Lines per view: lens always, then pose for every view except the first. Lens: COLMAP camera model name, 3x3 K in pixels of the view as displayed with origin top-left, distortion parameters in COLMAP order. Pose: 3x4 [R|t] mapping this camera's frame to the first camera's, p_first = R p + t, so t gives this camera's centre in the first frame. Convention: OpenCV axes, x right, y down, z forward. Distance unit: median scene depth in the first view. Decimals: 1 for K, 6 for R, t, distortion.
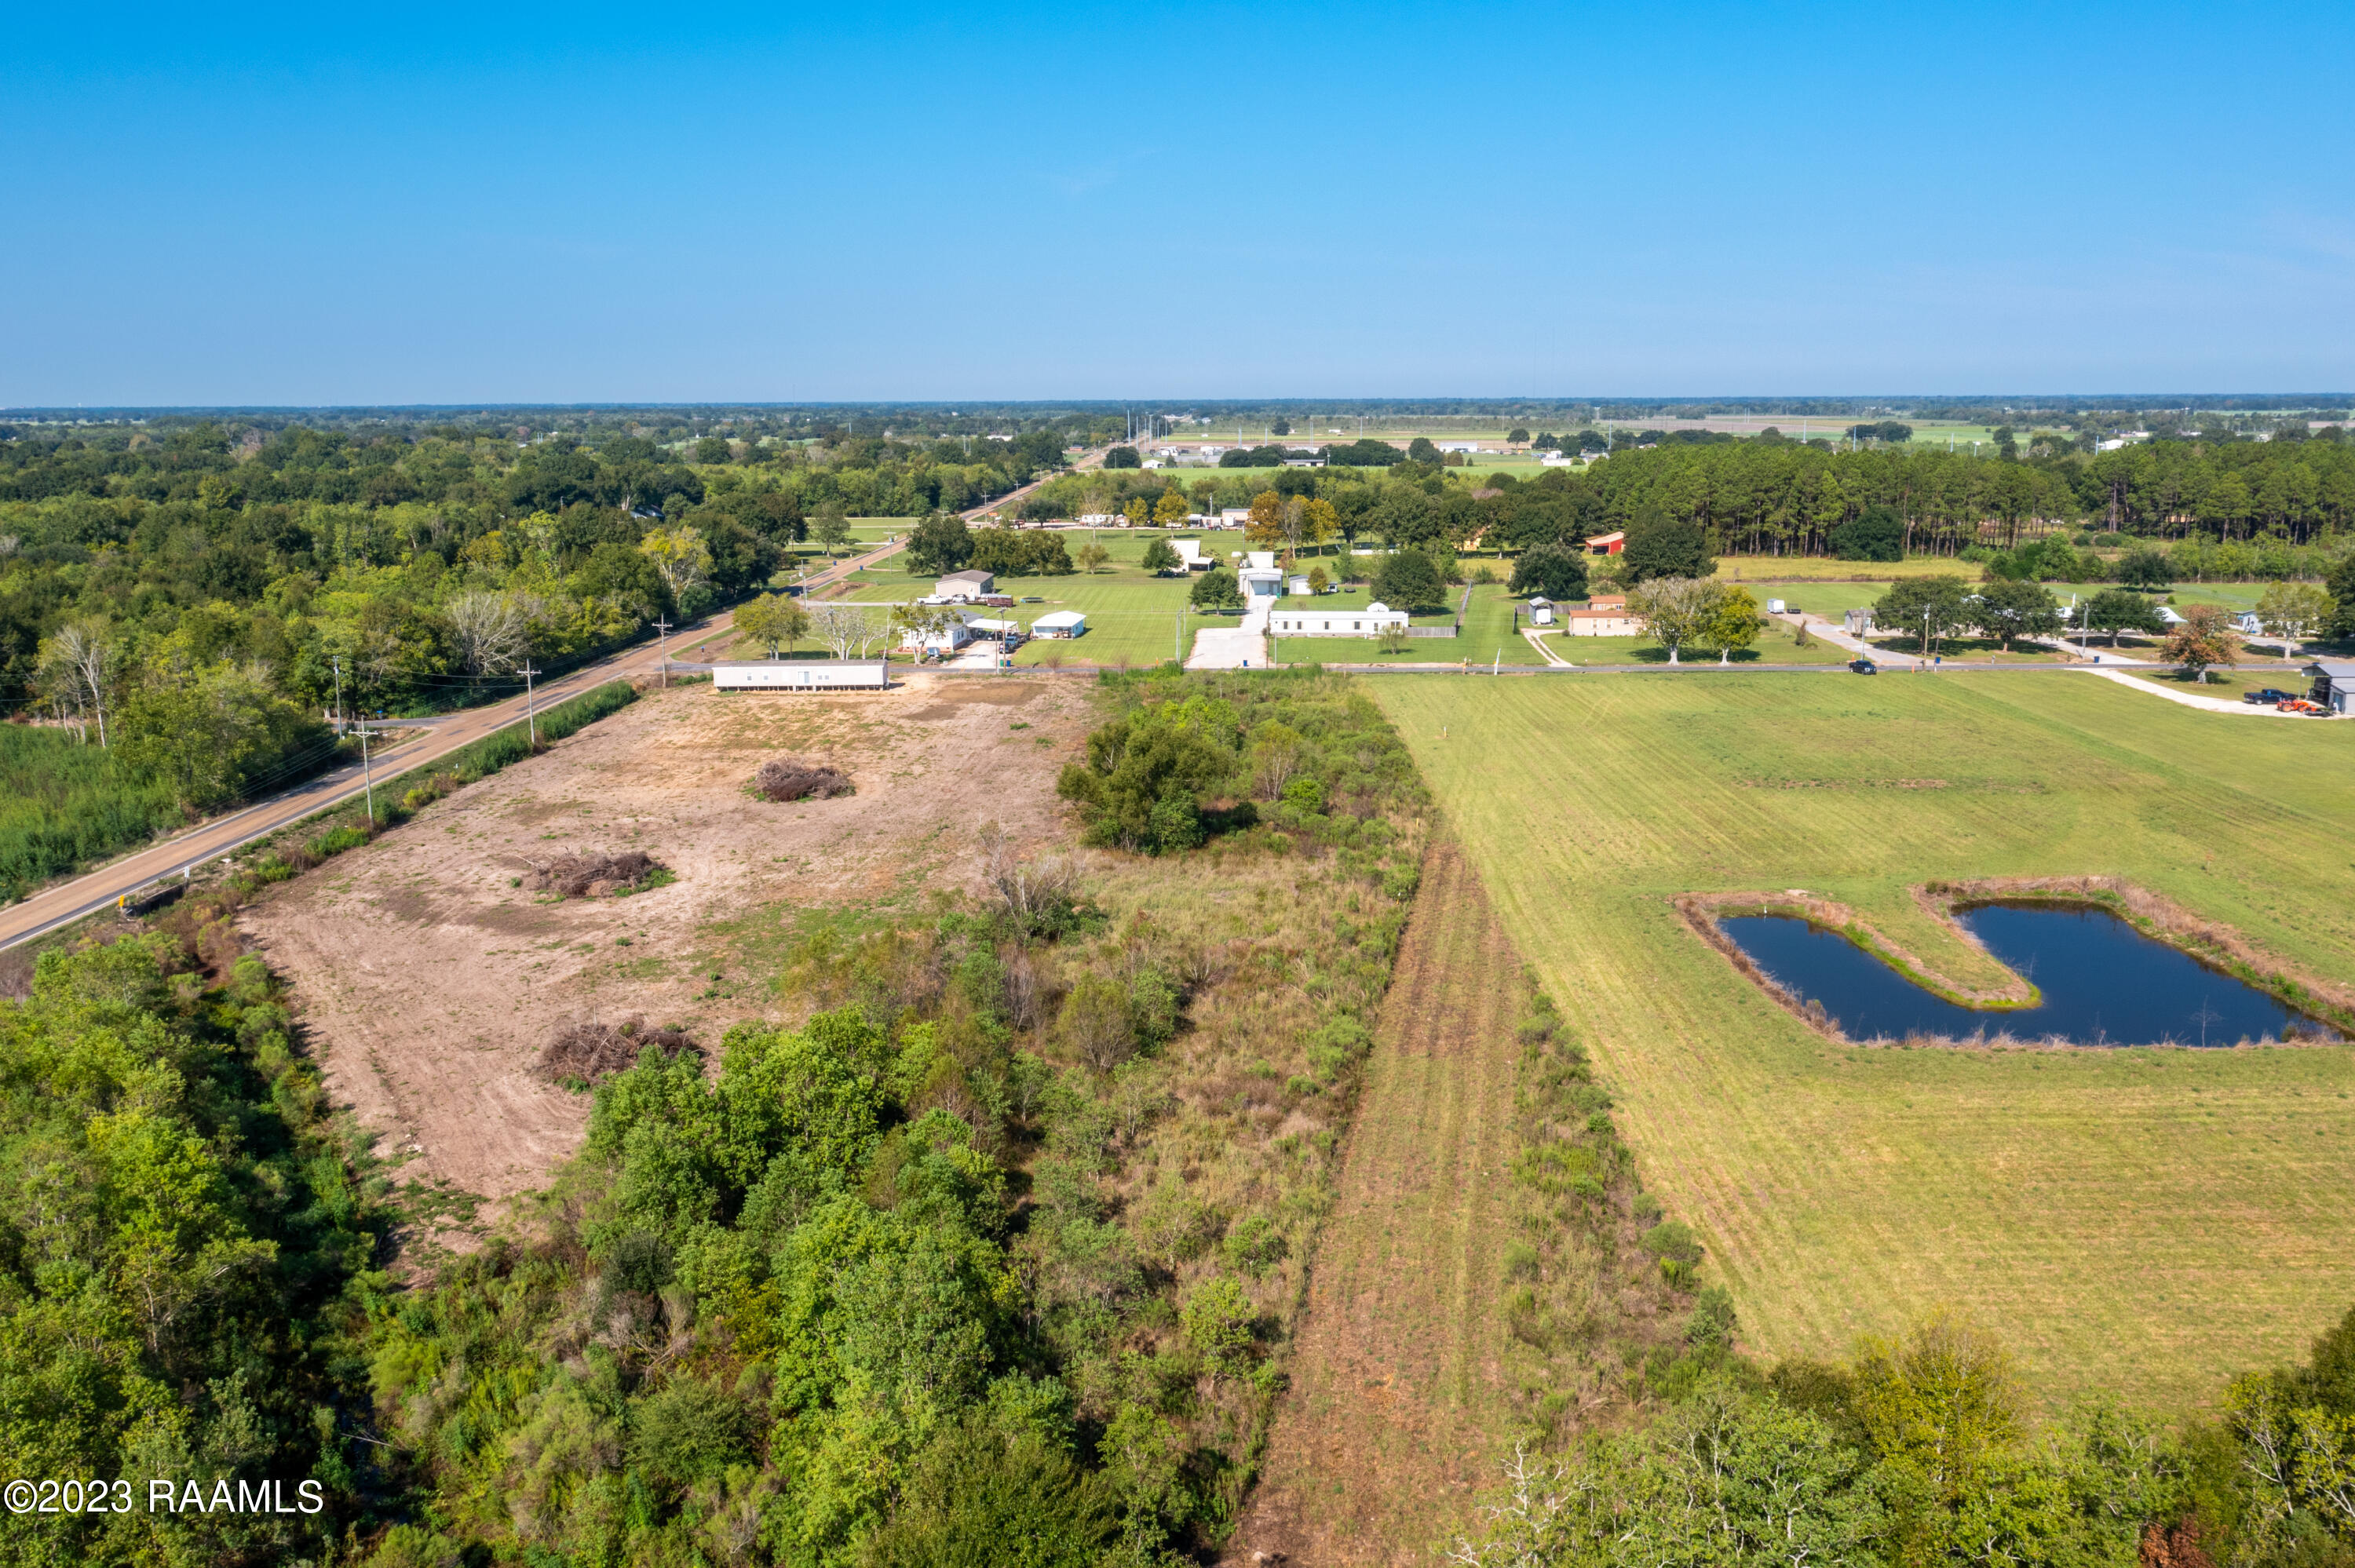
lens RADIAL K [[1874.0, 0, 1177.5], [0, 1874.0, 784.0], [0, 0, 1]] dist [-0.006601, -0.001580]
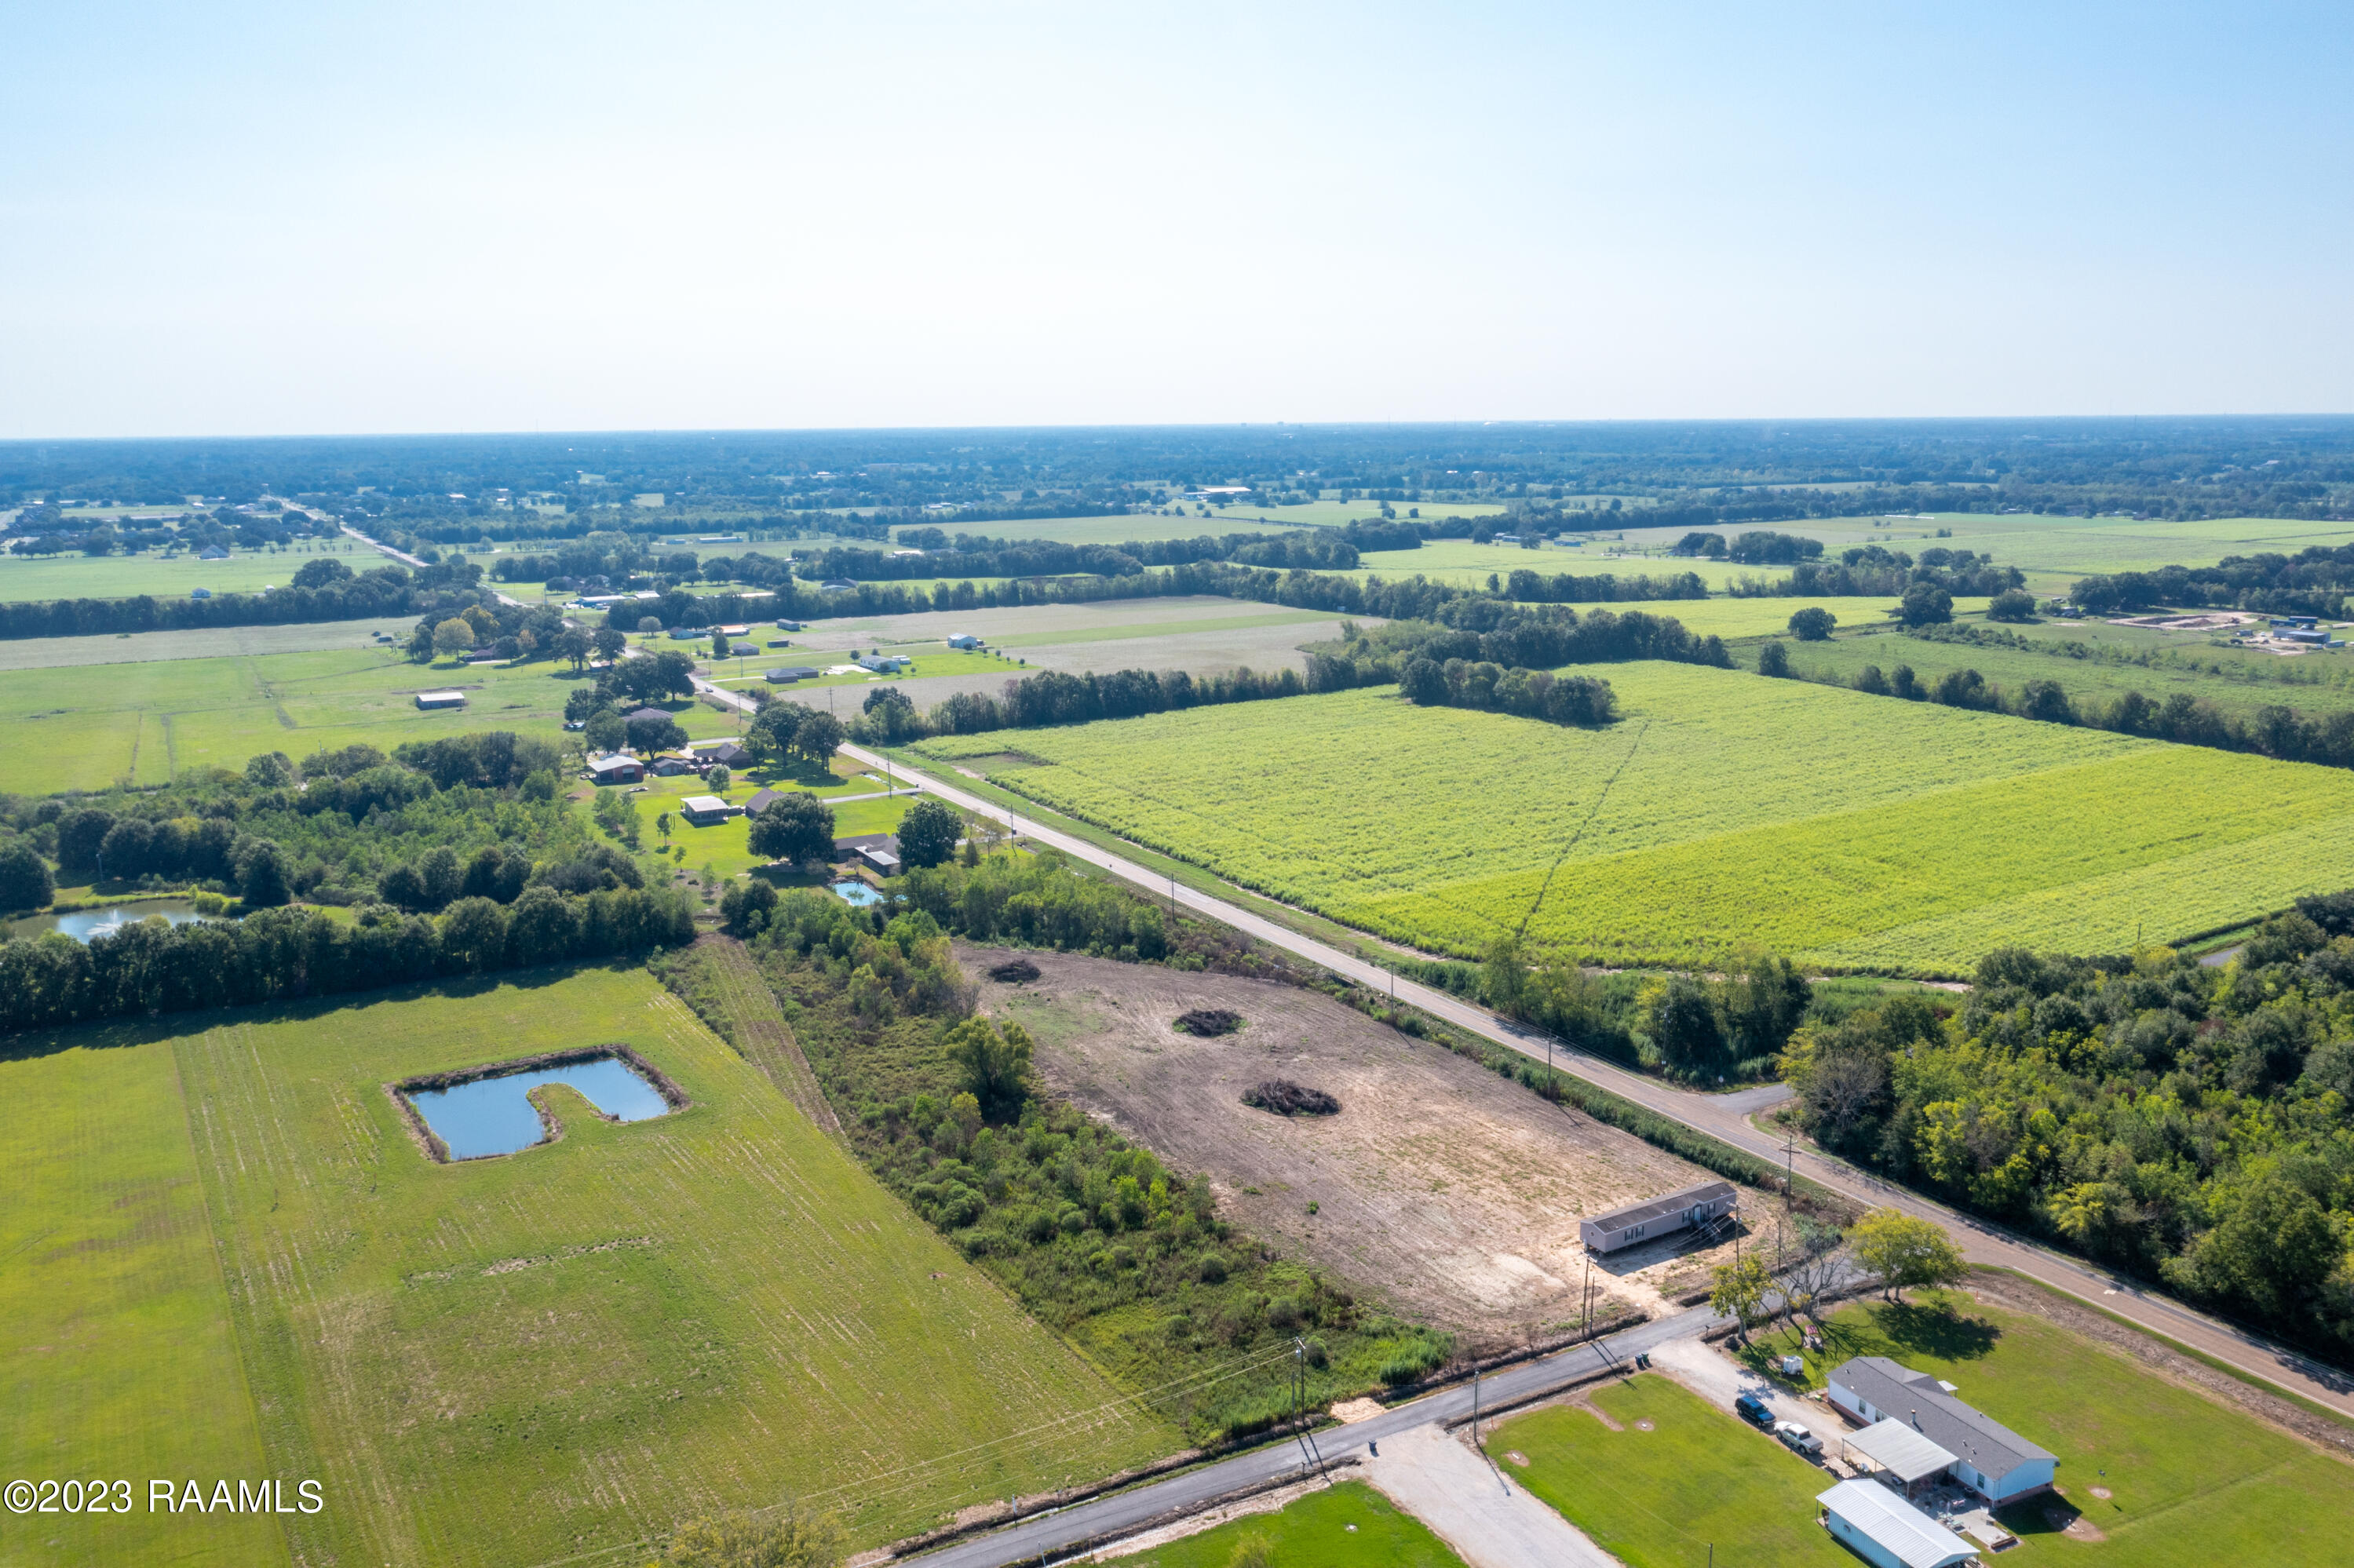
lens RADIAL K [[1873.3, 0, 1177.0], [0, 1873.3, 784.0], [0, 0, 1]] dist [-0.006601, -0.001580]
pose [[-0.849548, 0.117474, -0.514265, 0.707977], [-0.091983, 0.926963, 0.363701, -0.885330], [0.519430, 0.356285, -0.776694, 2.338251]]
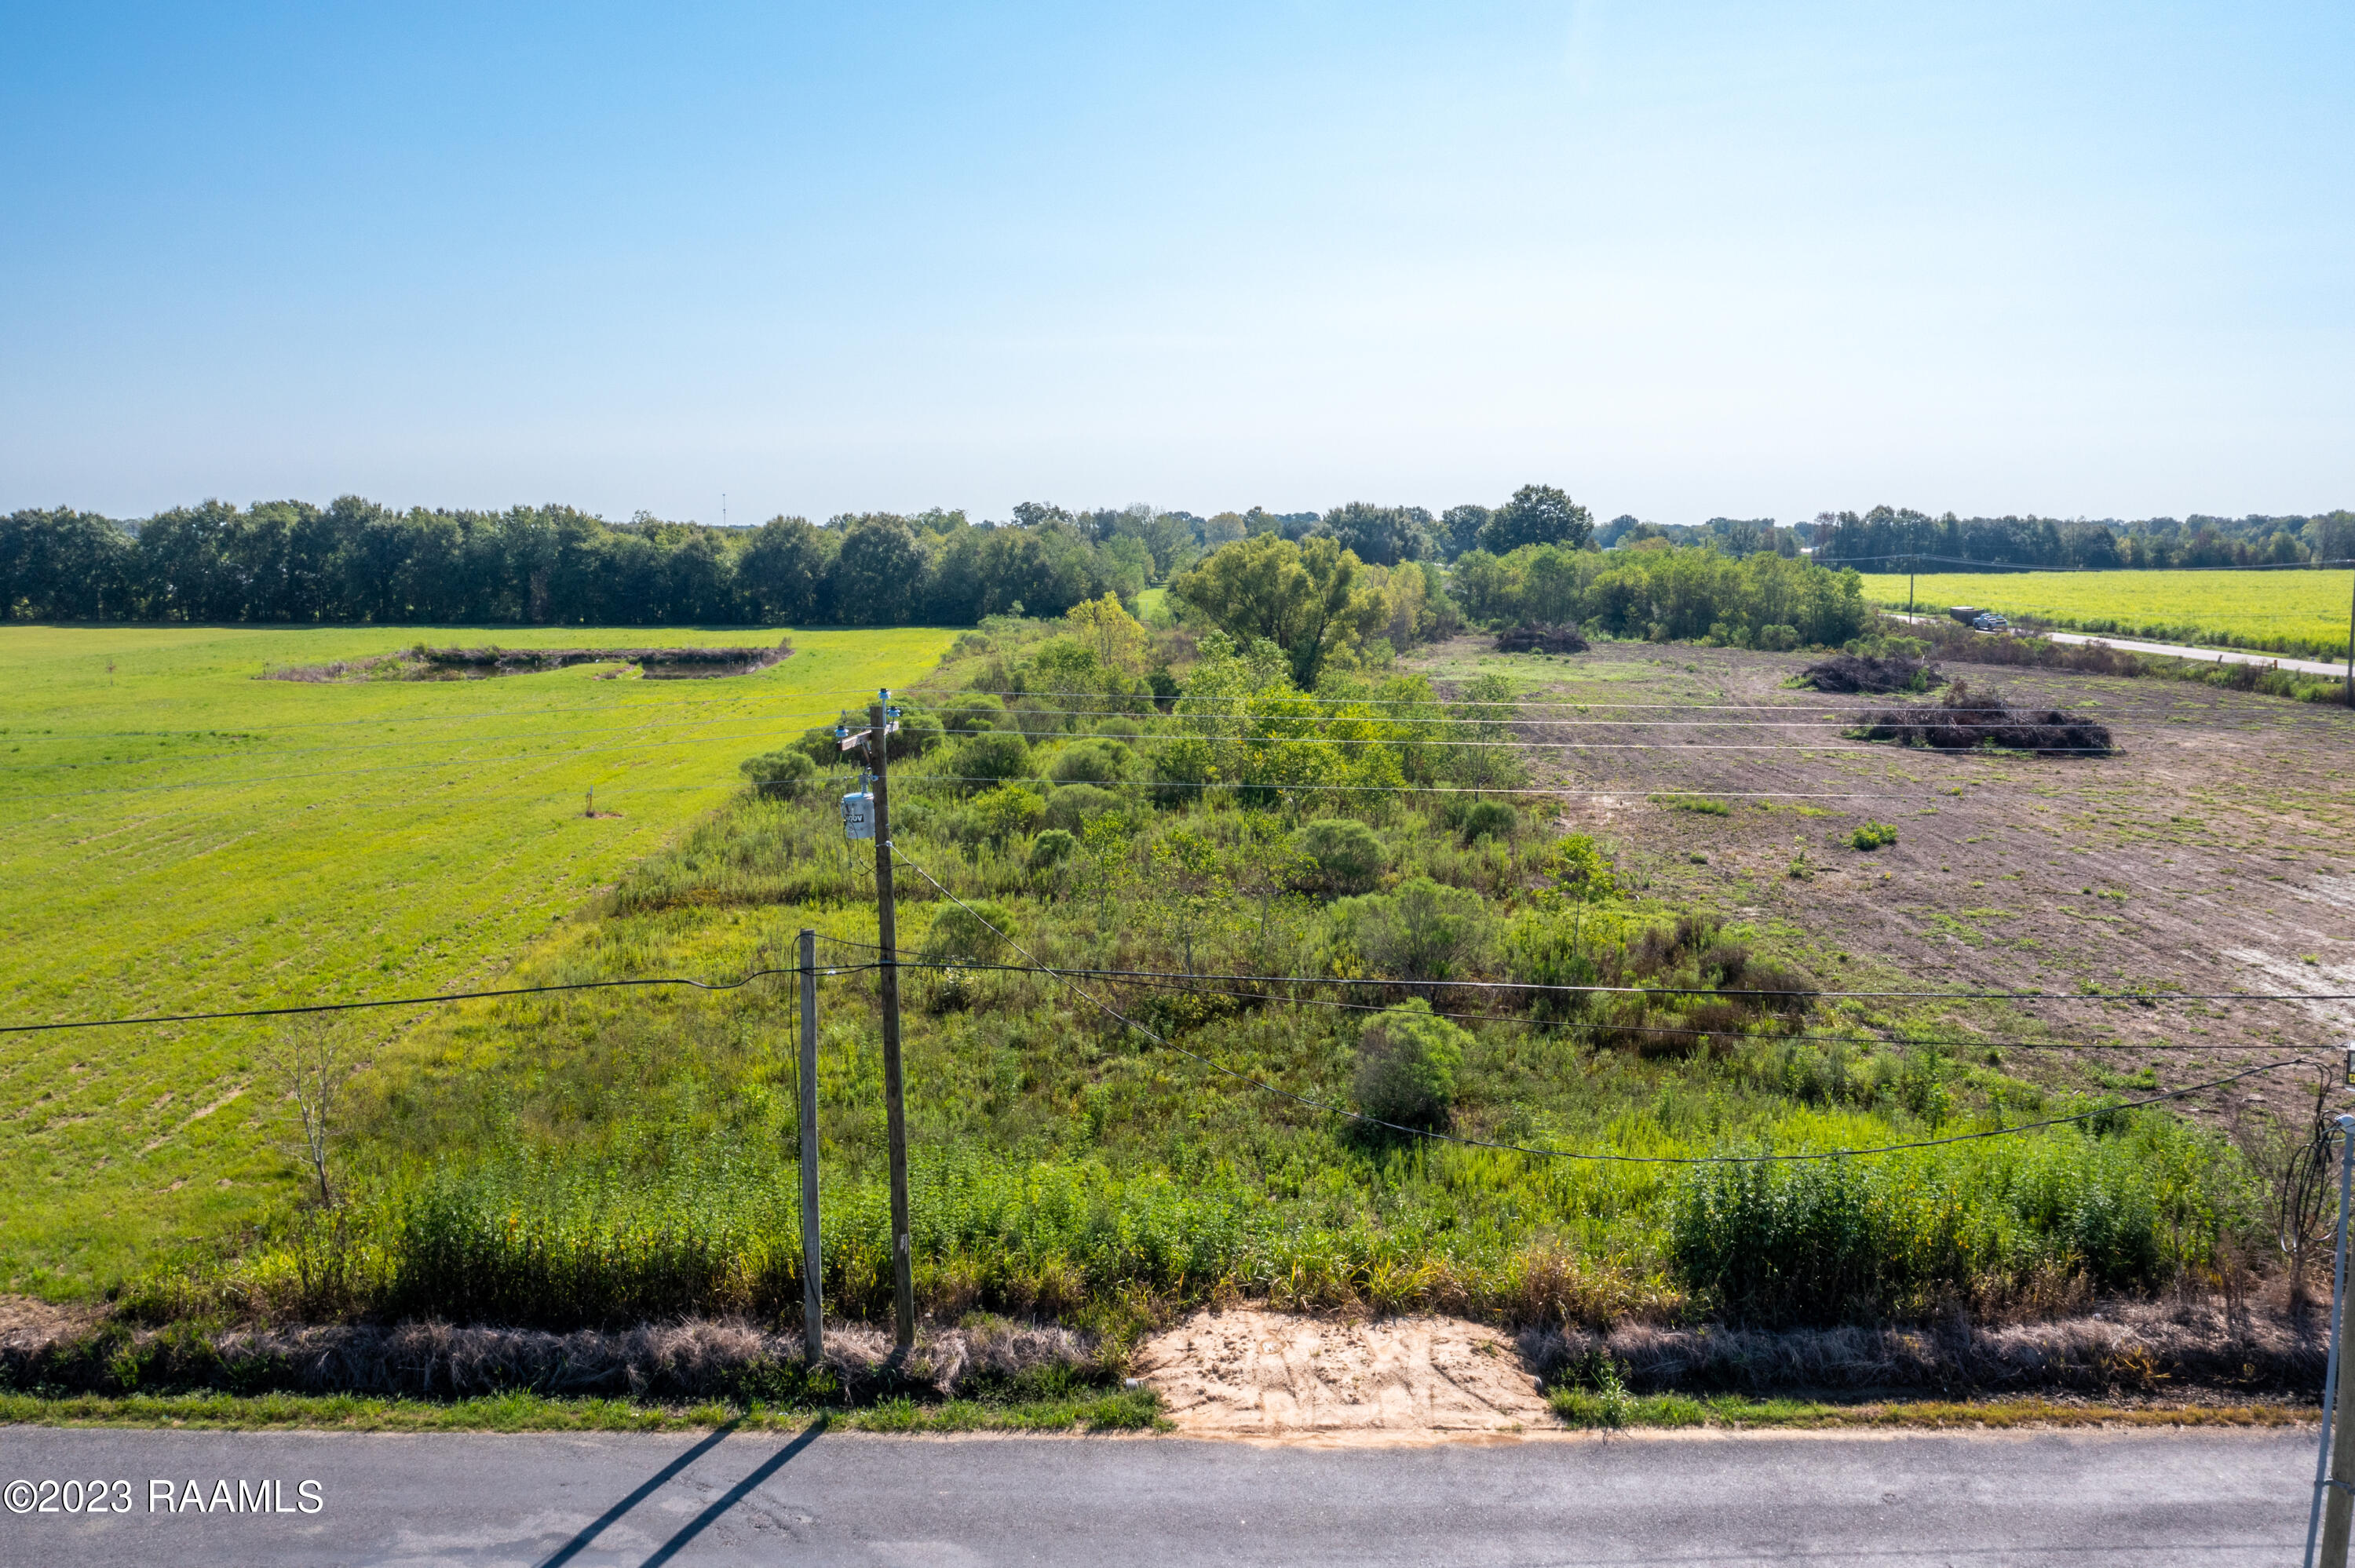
lens RADIAL K [[1836.9, 0, 1177.5], [0, 1836.9, 784.0], [0, 0, 1]] dist [-0.009806, -0.005476]
pose [[-0.999247, 0.018224, -0.034242, 0.052743], [0.005950, 0.944328, 0.328952, -0.181478], [0.038331, 0.328501, -0.943726, 1.735959]]
